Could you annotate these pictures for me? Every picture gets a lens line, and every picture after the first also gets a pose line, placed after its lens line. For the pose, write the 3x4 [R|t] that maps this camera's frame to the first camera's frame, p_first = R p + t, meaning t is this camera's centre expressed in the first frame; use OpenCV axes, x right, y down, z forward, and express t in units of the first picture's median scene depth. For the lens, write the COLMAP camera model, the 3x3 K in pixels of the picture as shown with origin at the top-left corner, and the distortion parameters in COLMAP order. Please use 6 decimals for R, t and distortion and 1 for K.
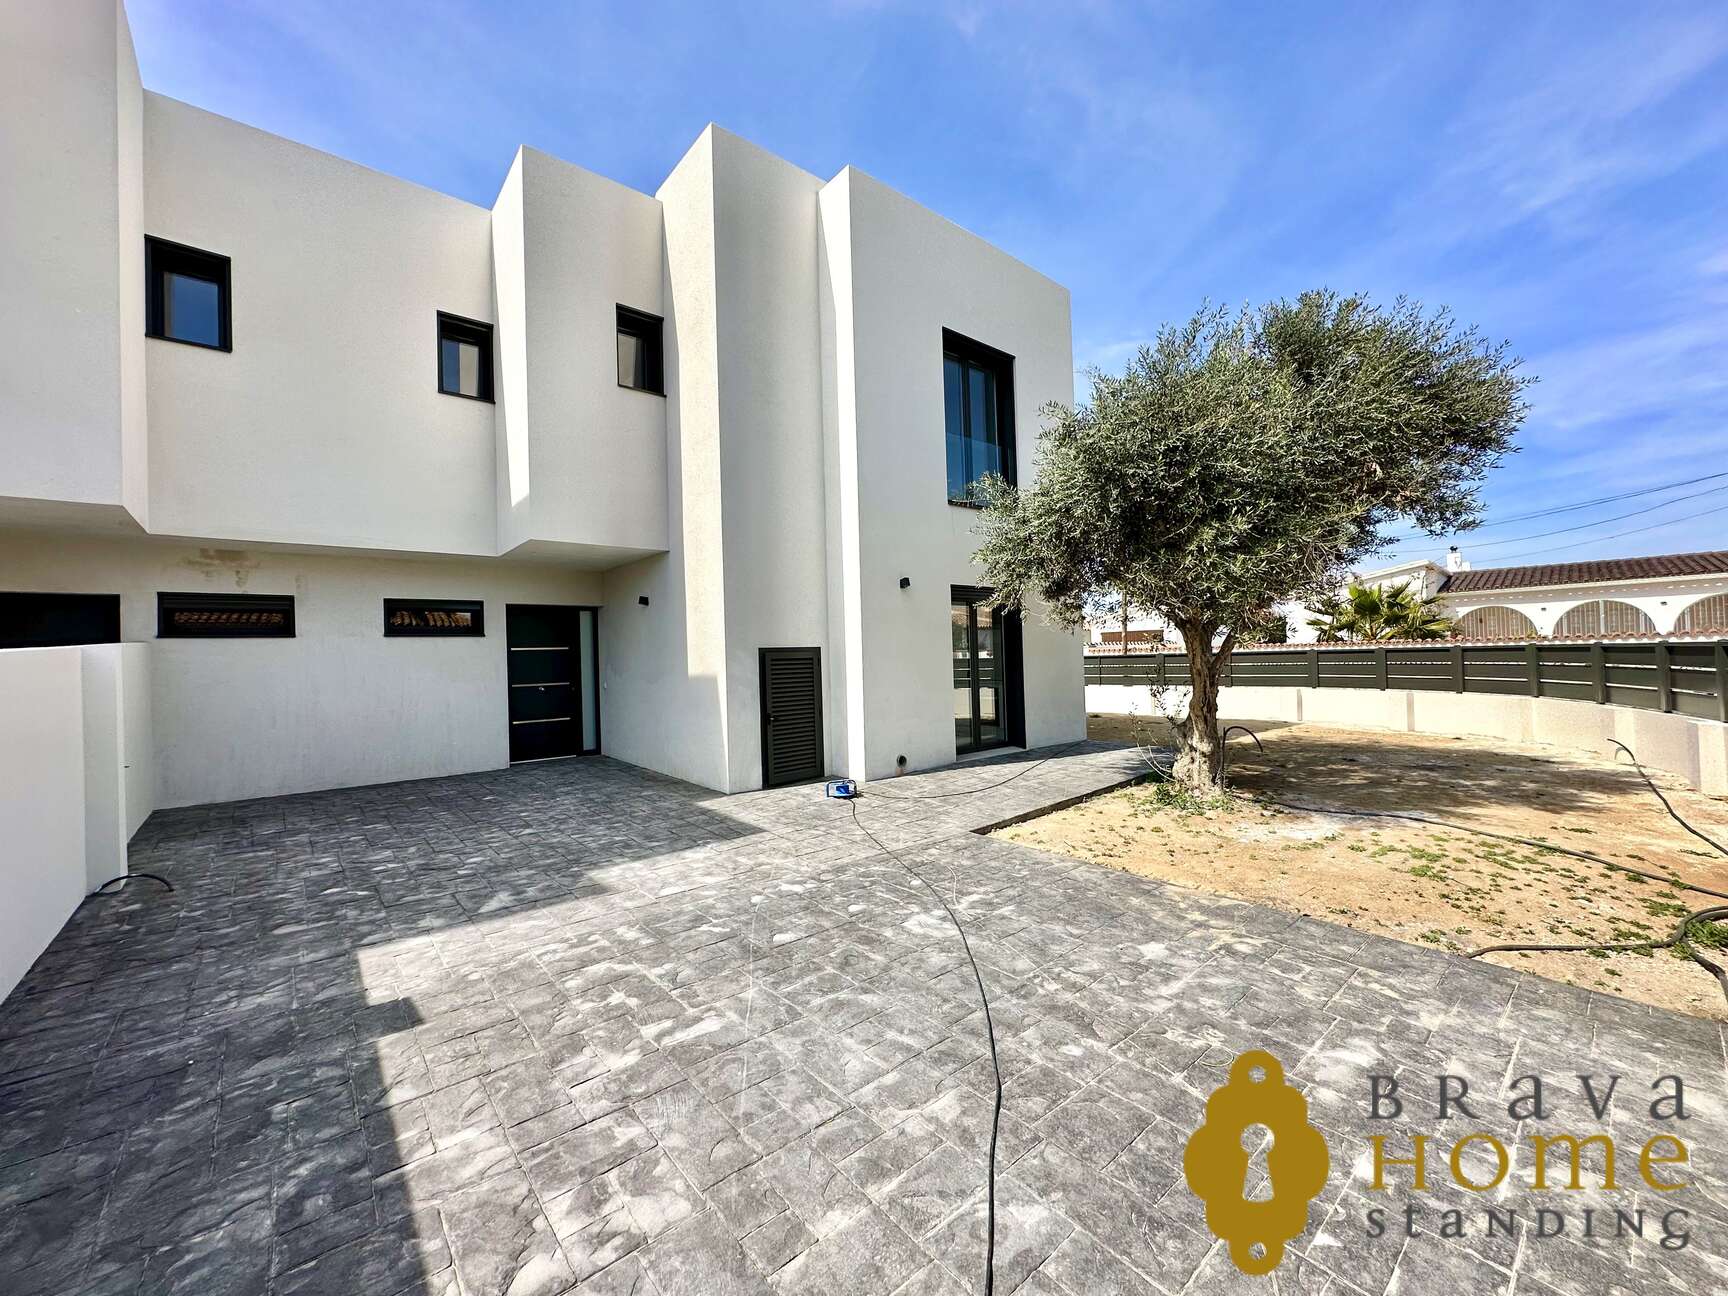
lens RADIAL K [[686.4, 0, 863.5], [0, 686.4, 645.9], [0, 0, 1]] dist [-0.001568, 0.000017]
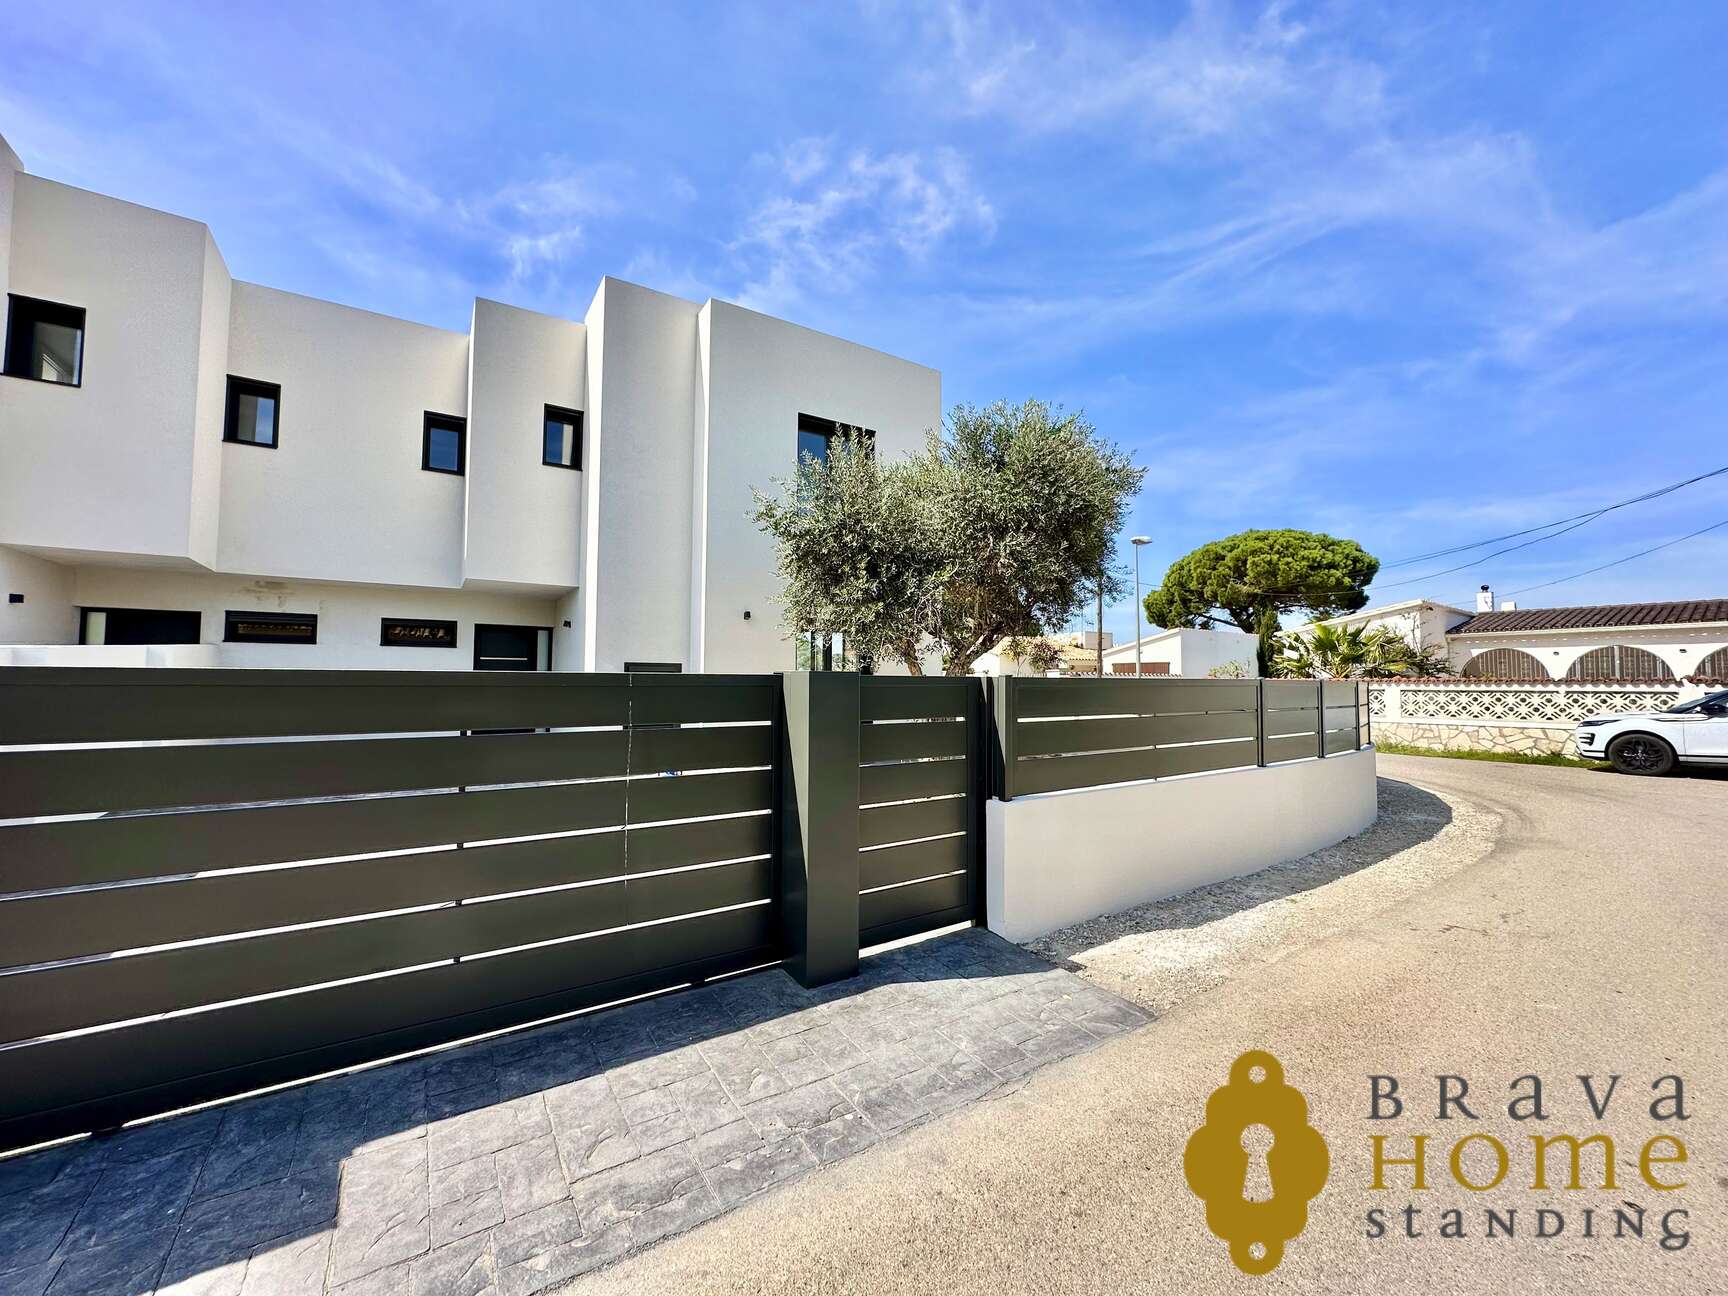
lens RADIAL K [[686.4, 0, 863.5], [0, 686.4, 645.9], [0, 0, 1]] dist [-0.001568, 0.000017]
pose [[0.991180, 0.029778, -0.129131, 0.487761], [-0.033992, 0.998955, -0.030551, -0.004676], [0.128086, 0.034671, 0.991157, -0.258704]]
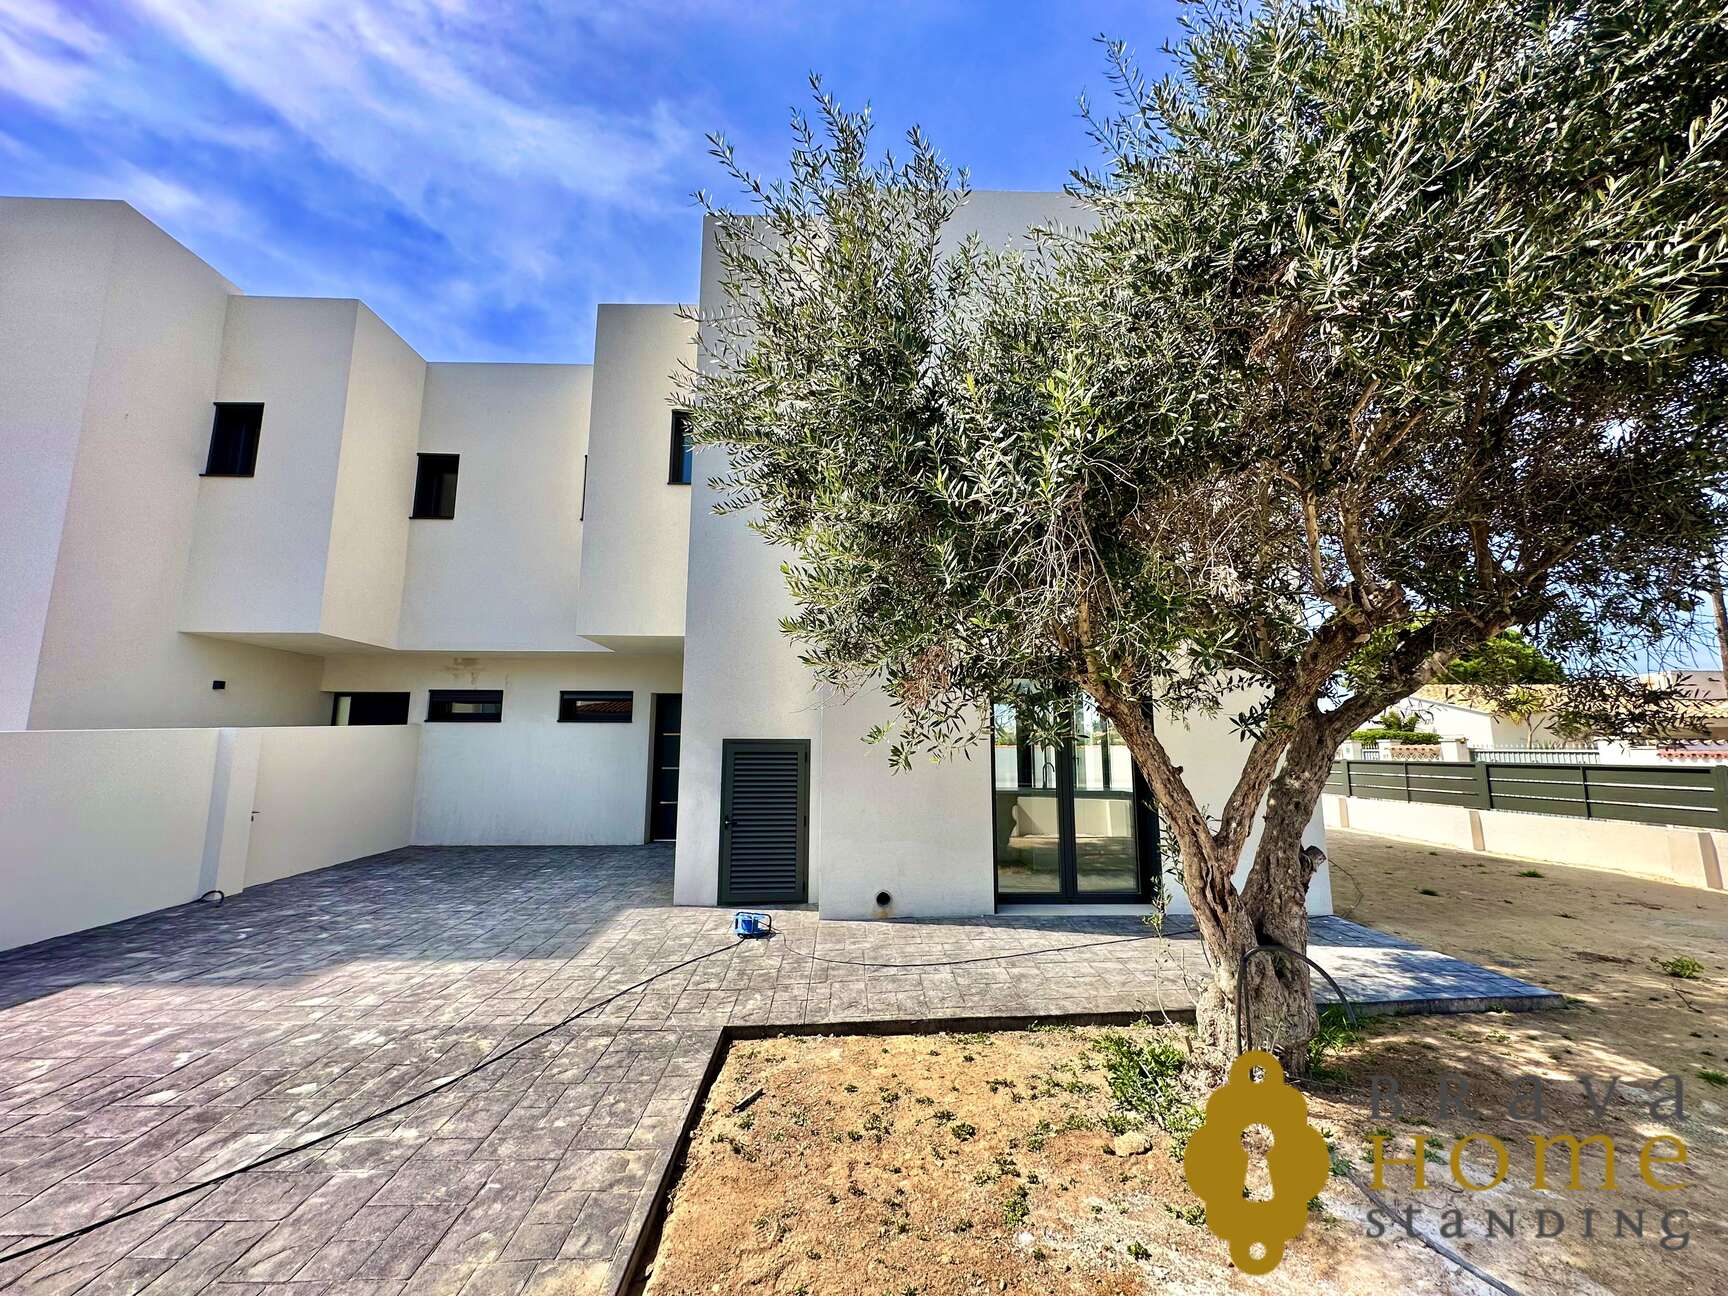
lens RADIAL K [[686.4, 0, 863.5], [0, 686.4, 645.9], [0, 0, 1]] dist [-0.001568, 0.000017]
pose [[0.779672, -0.061241, -0.623187, 0.561553], [-0.016758, 0.992809, -0.118529, -0.014221], [0.625964, 0.102857, 0.773039, 0.434281]]
